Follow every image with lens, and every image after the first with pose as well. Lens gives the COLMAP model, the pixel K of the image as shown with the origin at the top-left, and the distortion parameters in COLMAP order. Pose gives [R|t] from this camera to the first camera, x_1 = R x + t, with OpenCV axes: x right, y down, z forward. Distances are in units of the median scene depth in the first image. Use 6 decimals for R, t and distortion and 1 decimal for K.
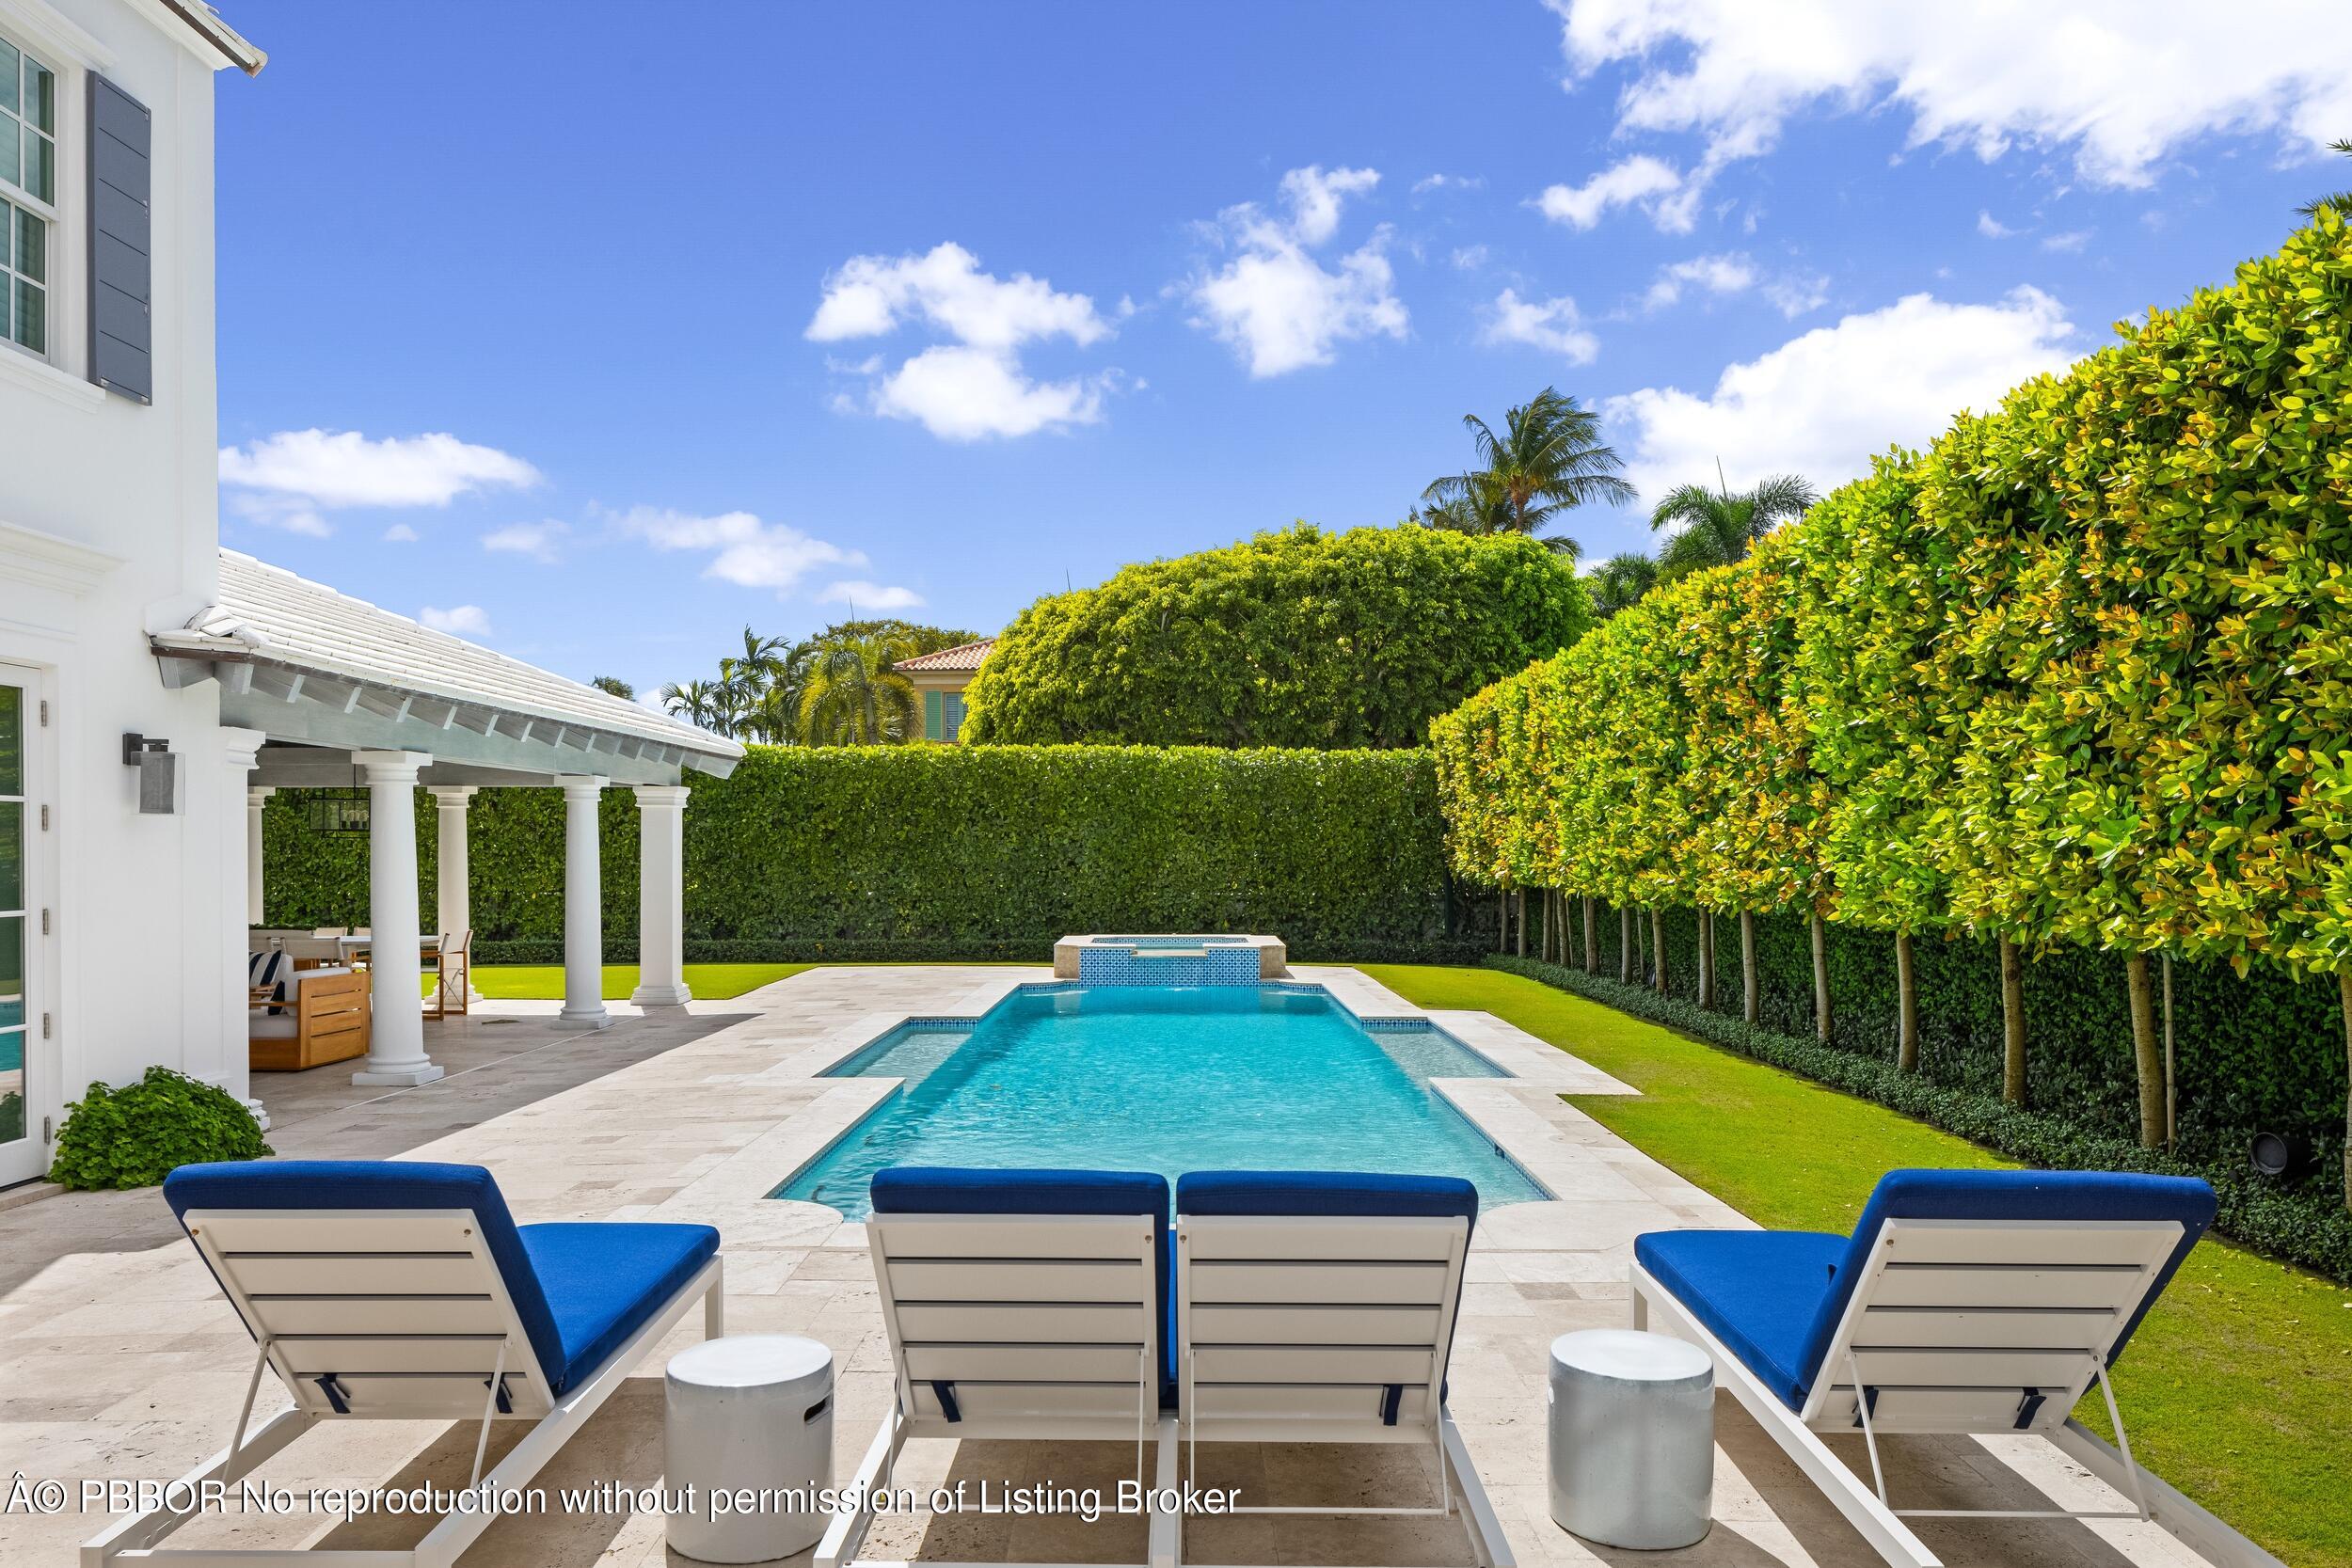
lens RADIAL K [[1723.0, 0, 1176.0], [0, 1723.0, 784.0], [0, 0, 1]] dist [0.002042, -0.007108]
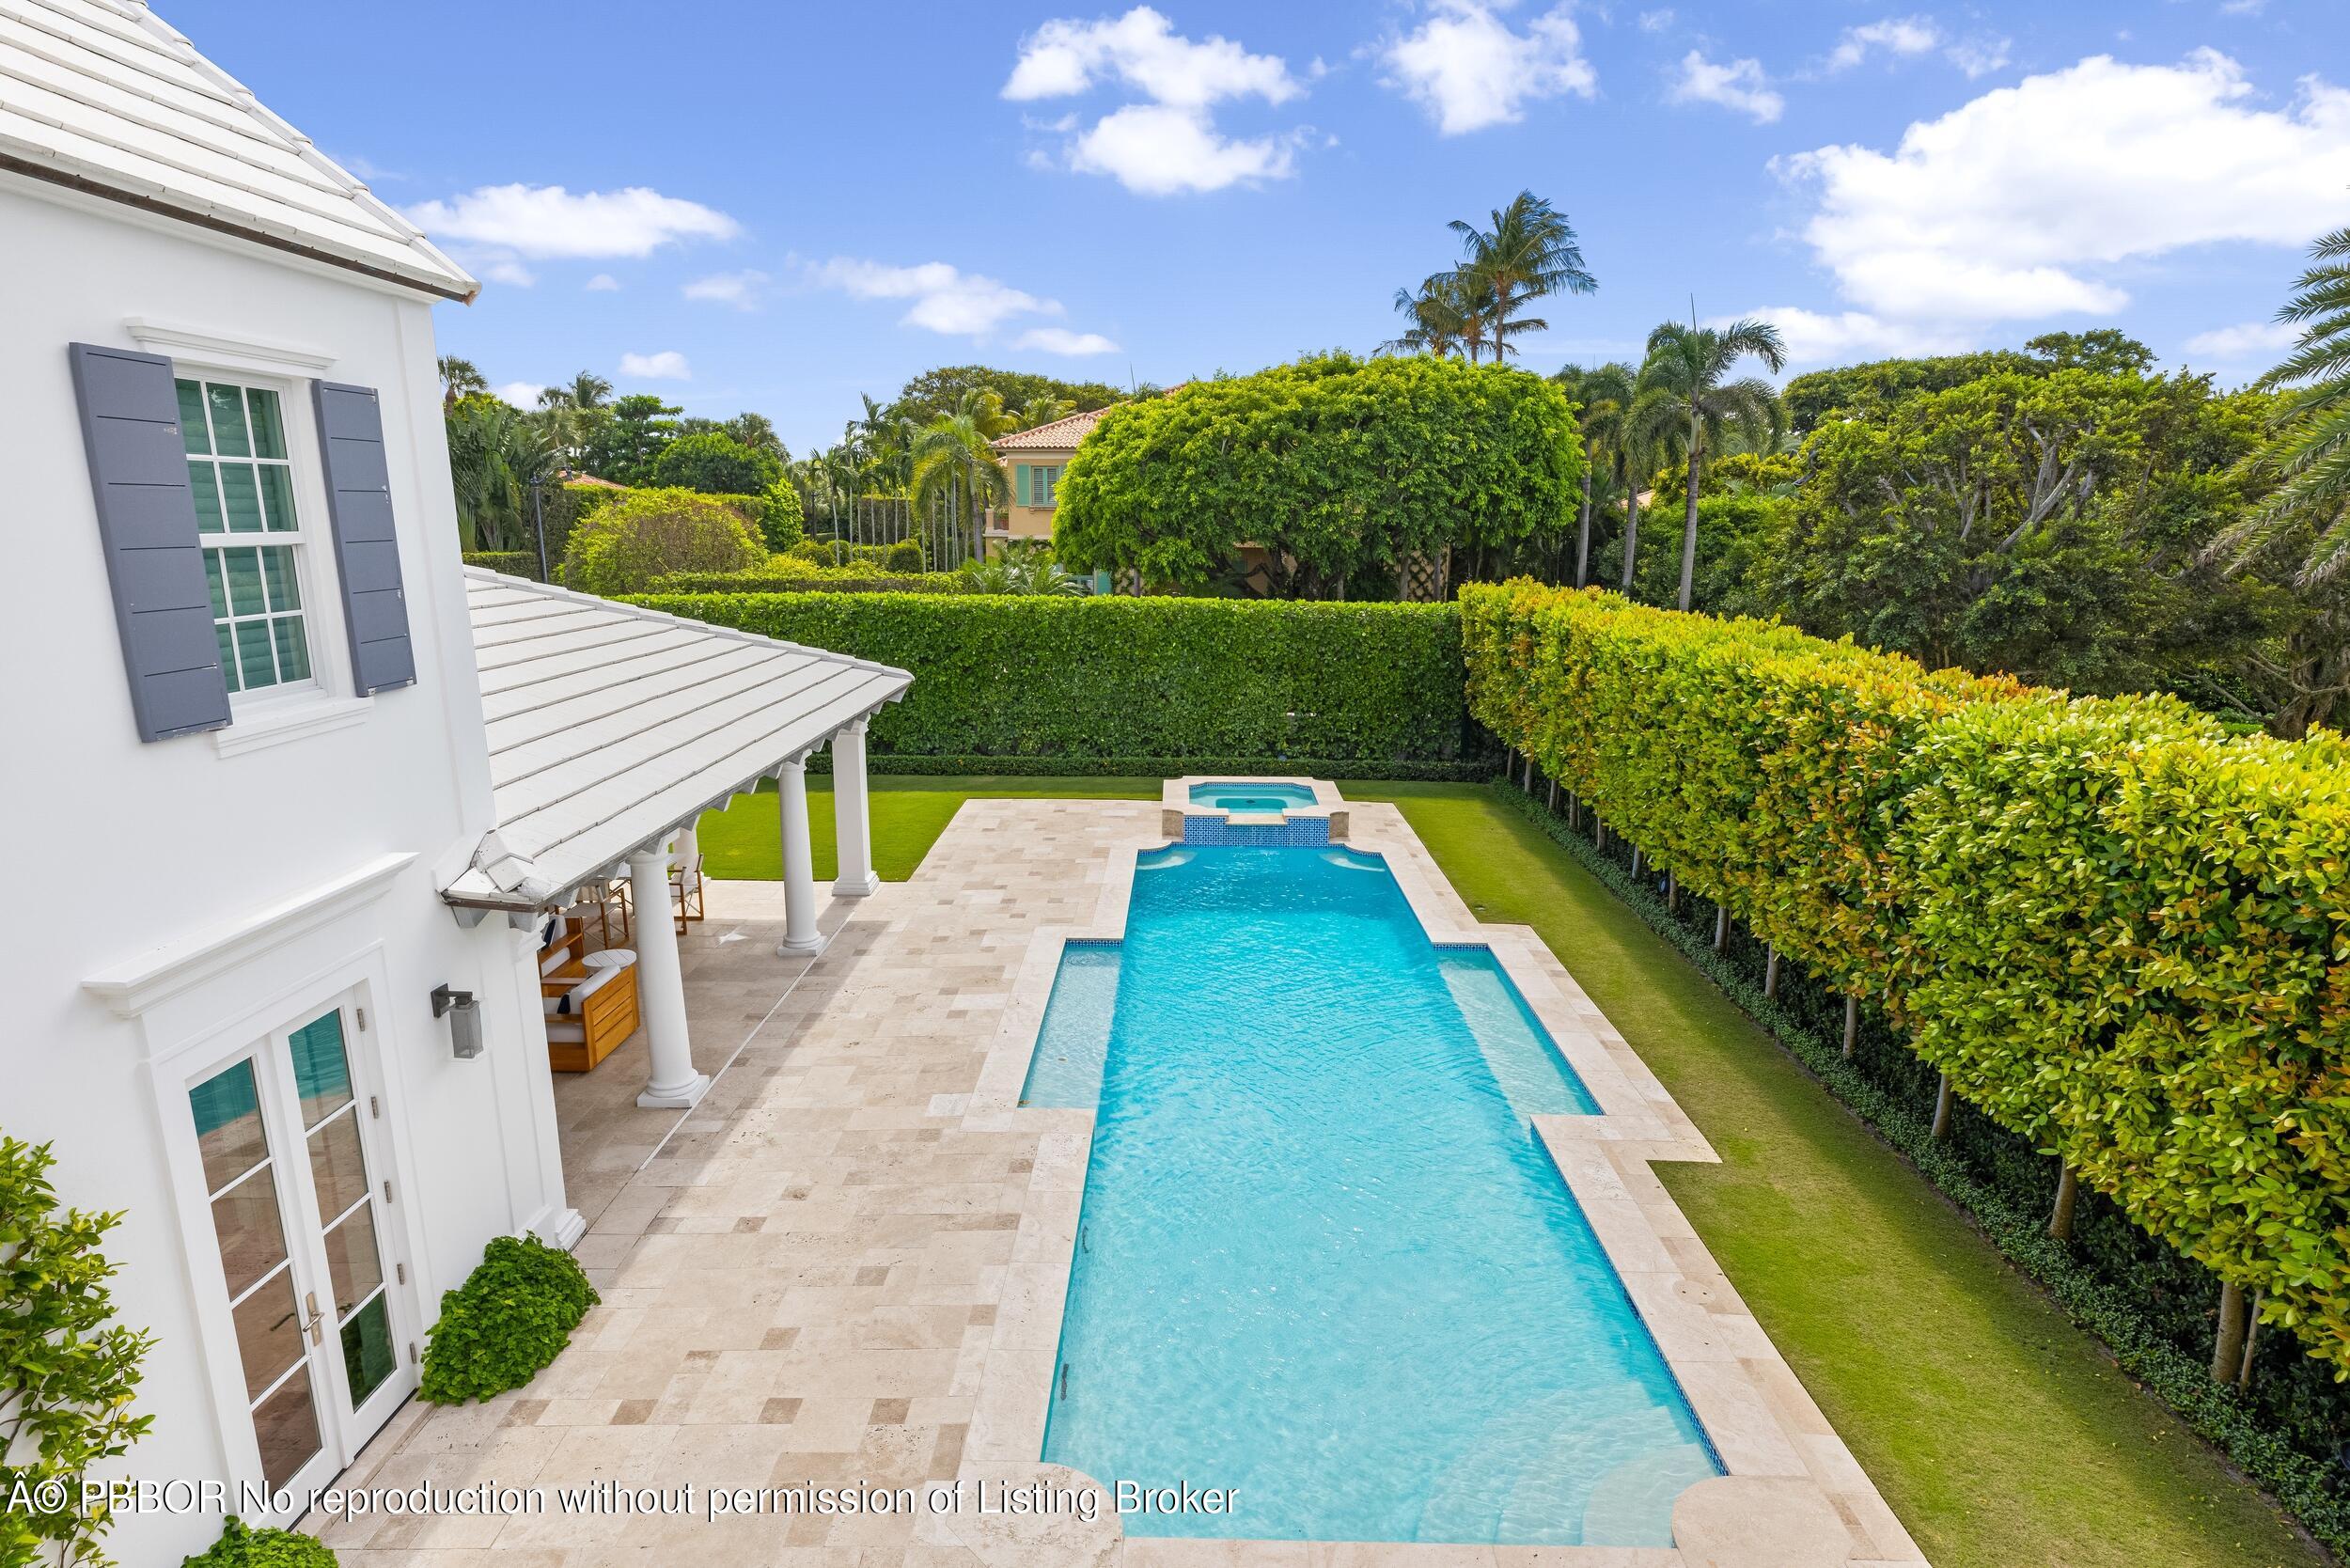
lens RADIAL K [[1308.5, 0, 1175.0], [0, 1308.5, 784.0], [0, 0, 1]] dist [-0.001990, 0.001062]
pose [[0.999863, 0.013747, -0.009191, -0.037692], [-0.011142, 0.970742, 0.239868, -0.106592], [0.012220, -0.239733, 0.970762, 0.065778]]
